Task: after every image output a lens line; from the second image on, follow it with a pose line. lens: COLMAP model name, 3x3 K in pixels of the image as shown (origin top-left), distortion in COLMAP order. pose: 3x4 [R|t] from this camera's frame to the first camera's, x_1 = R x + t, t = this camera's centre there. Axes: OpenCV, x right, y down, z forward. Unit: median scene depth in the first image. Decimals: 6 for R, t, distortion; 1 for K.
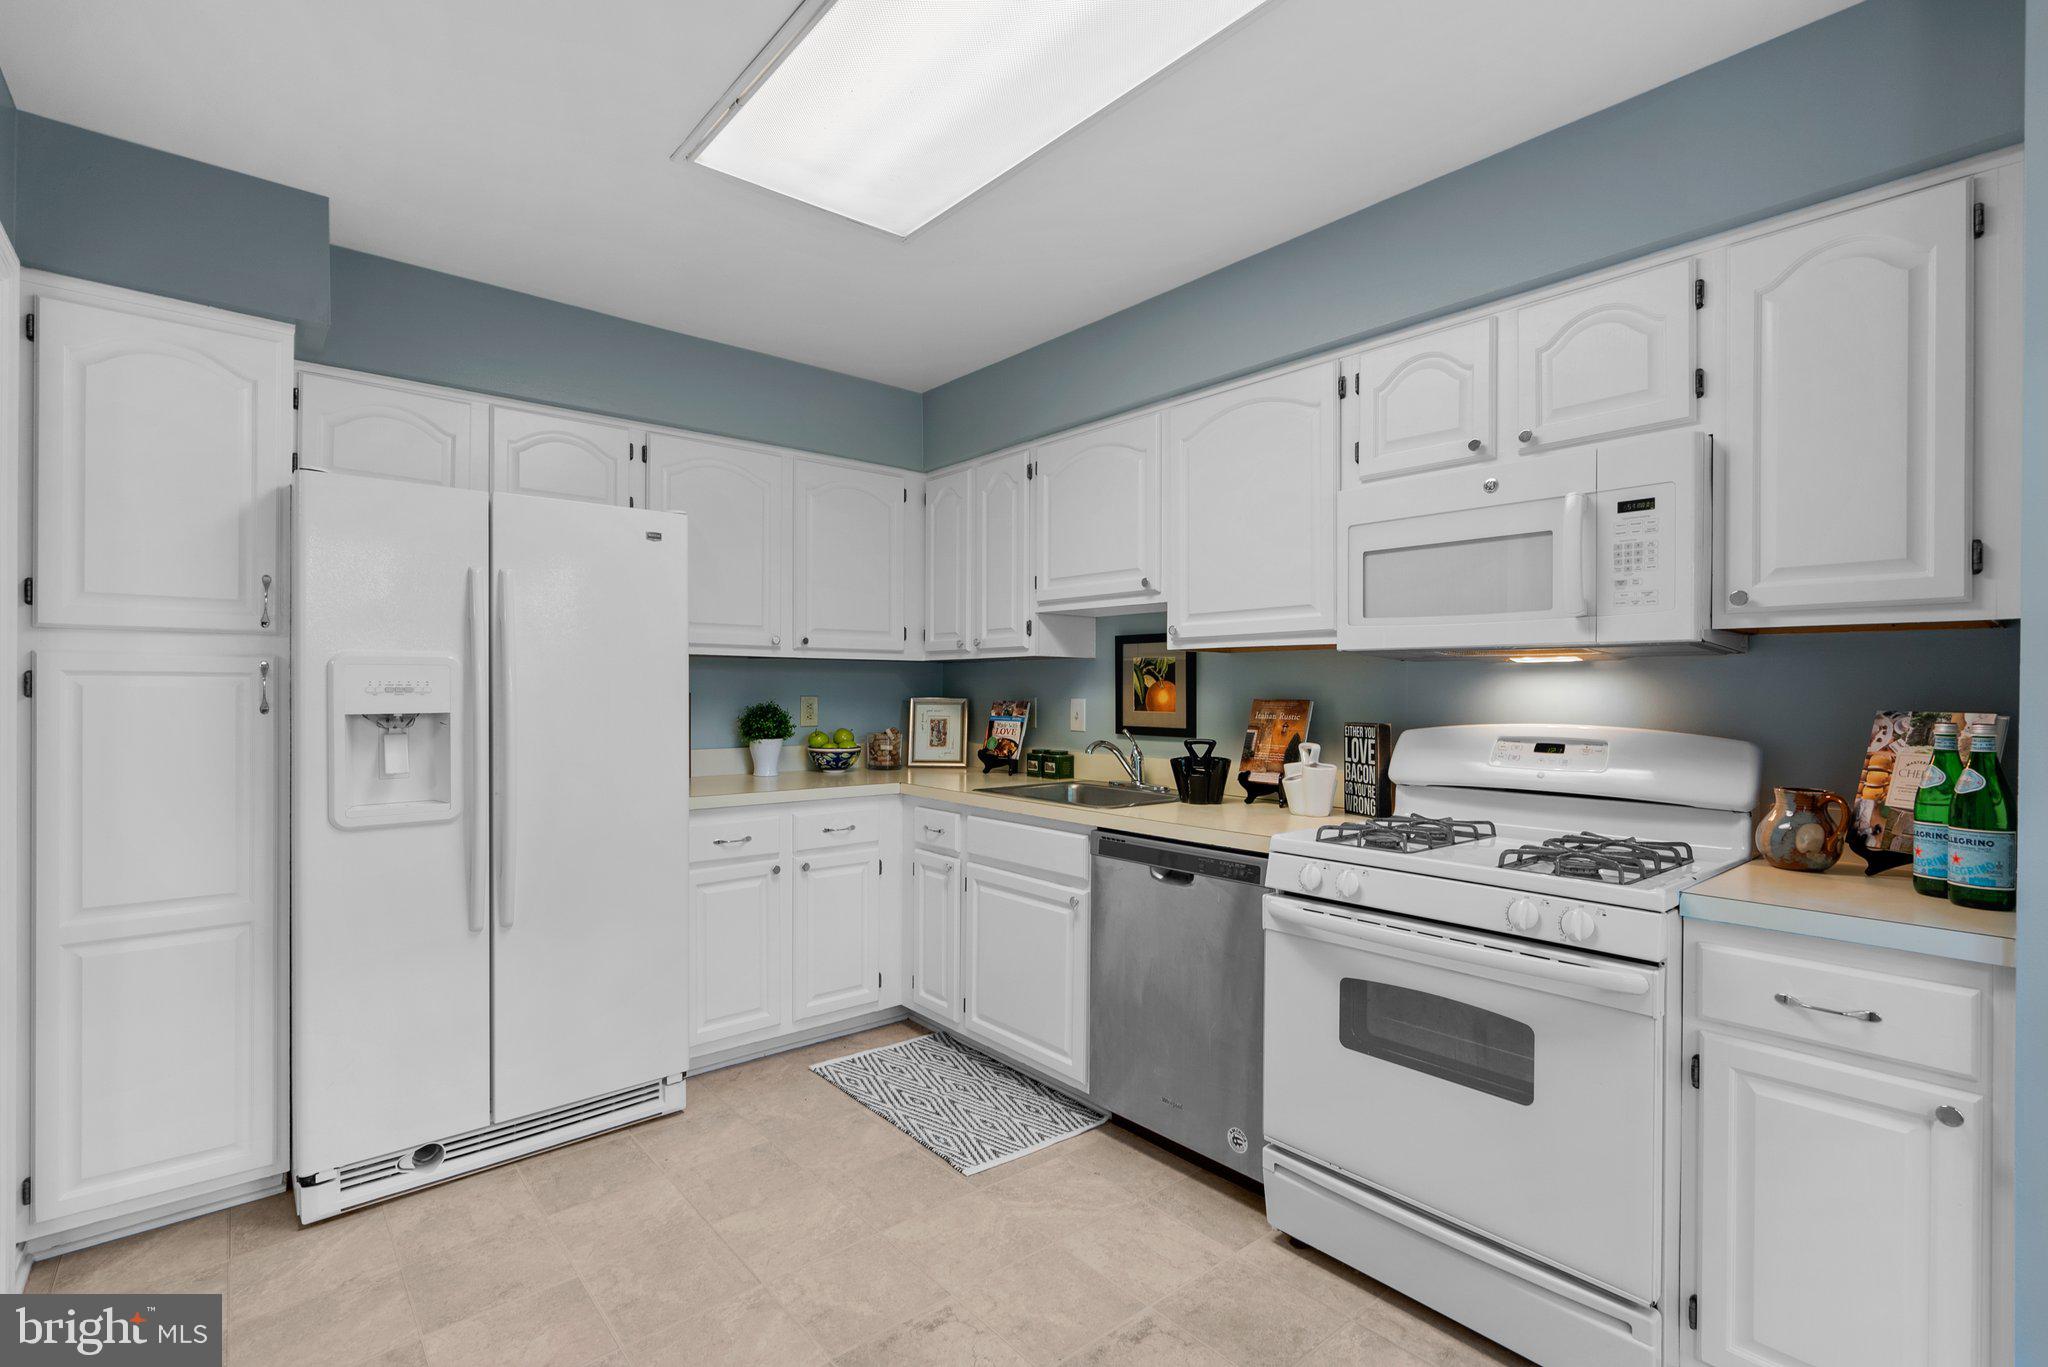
lens RADIAL K [[947.0, 0, 1024.0], [0, 947.0, 683.5], [0, 0, 1]] dist [0.002515, 0.000935]
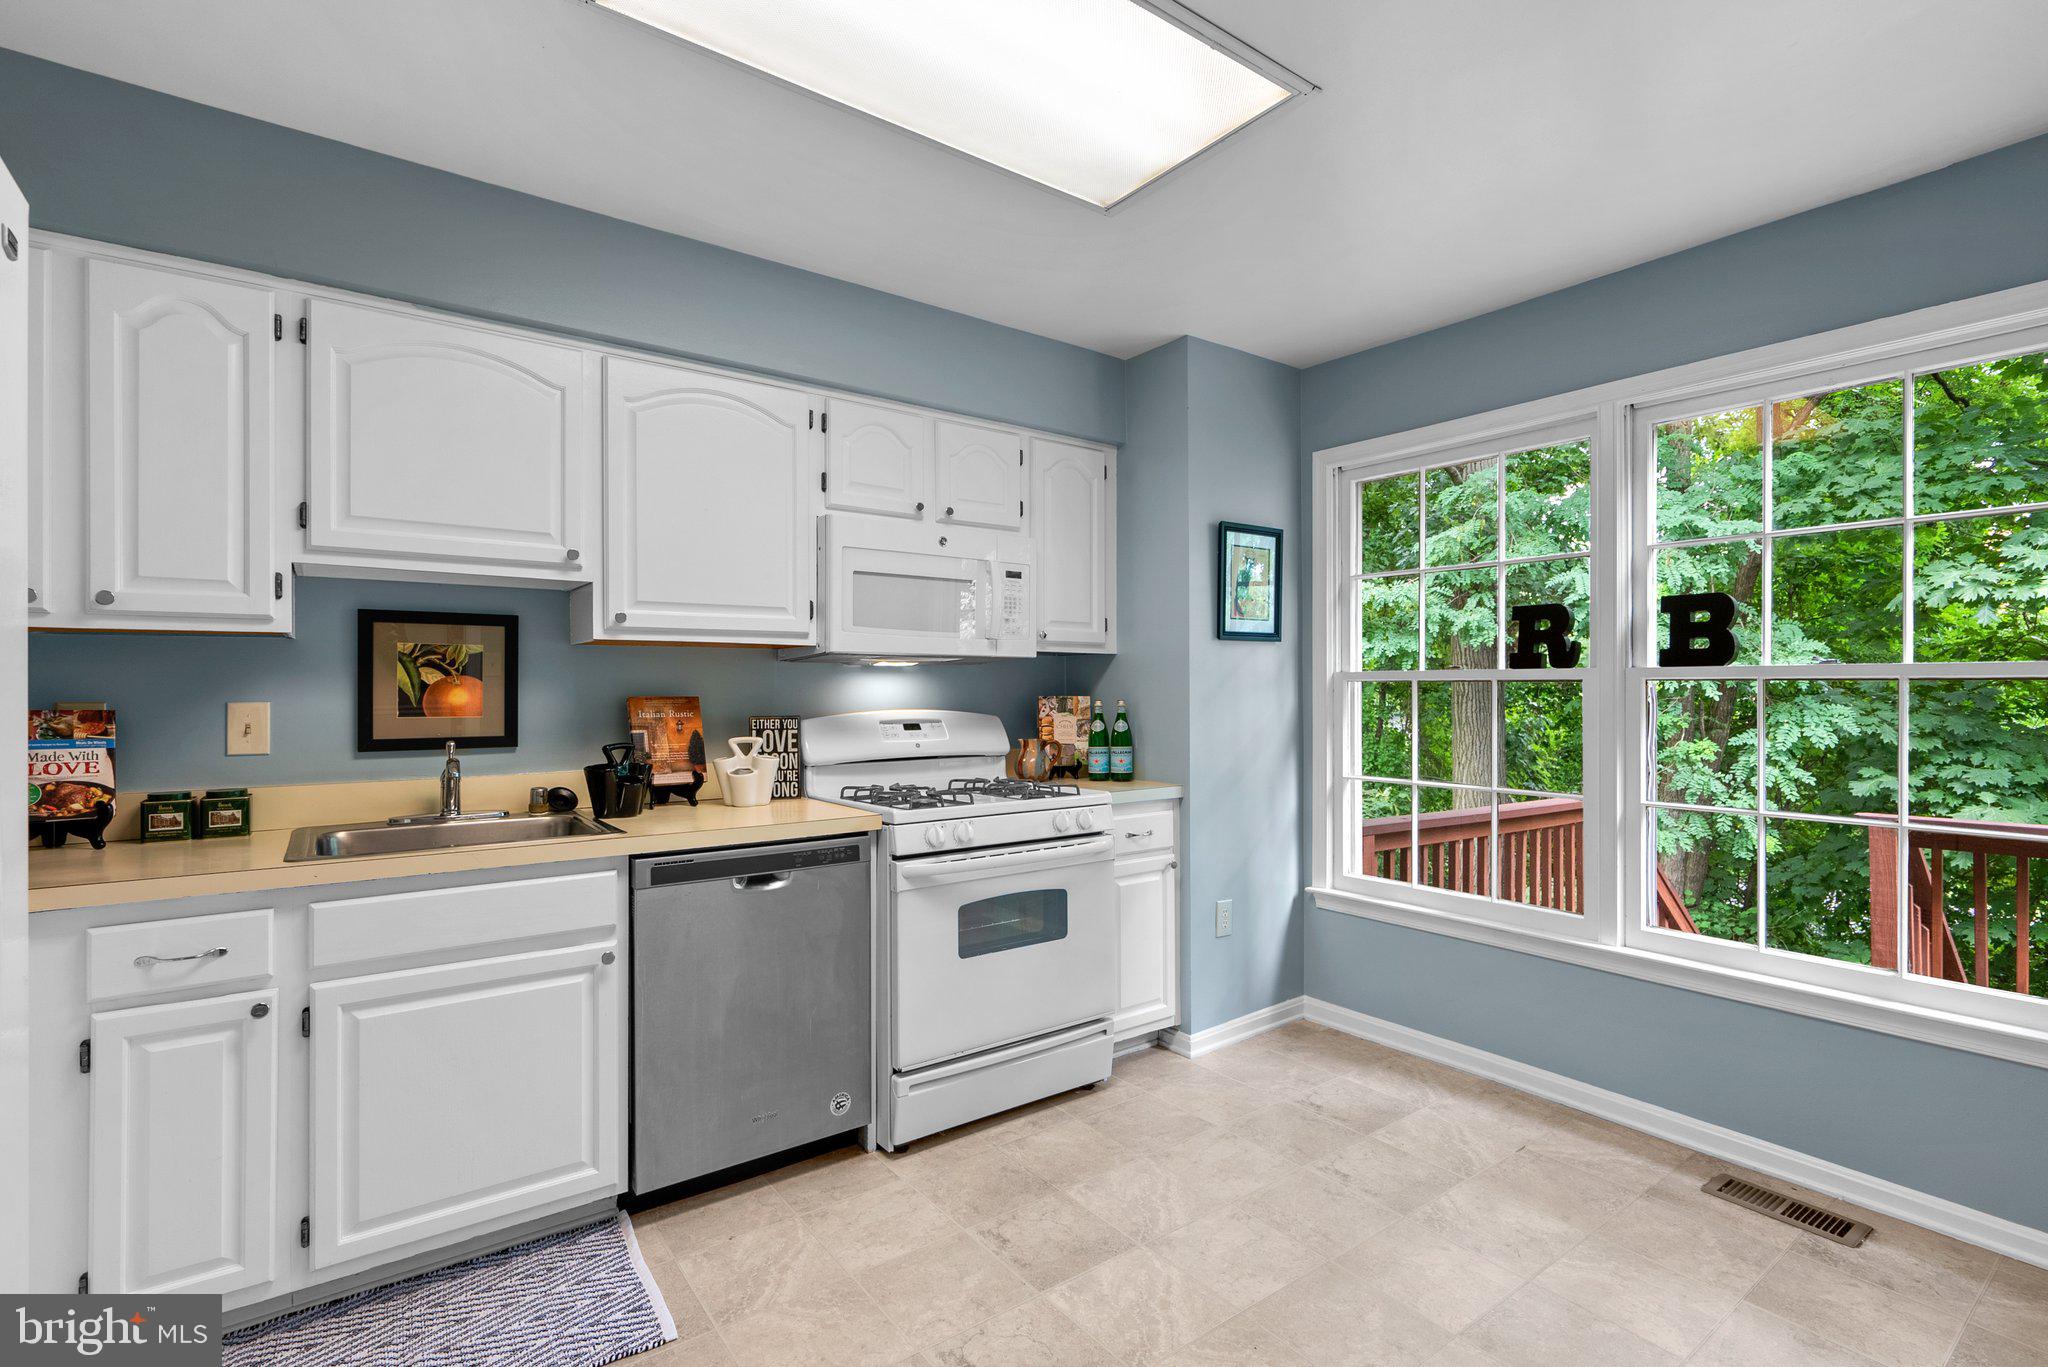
lens RADIAL K [[947.0, 0, 1024.0], [0, 947.0, 683.5], [0, 0, 1]] dist [0.002515, 0.000935]
pose [[0.066748, 0.003174, 0.997765, -0.754626], [-0.002107, 0.999993, -0.003040, 0.006279], [-0.997768, -0.001900, 0.066754, 0.649244]]
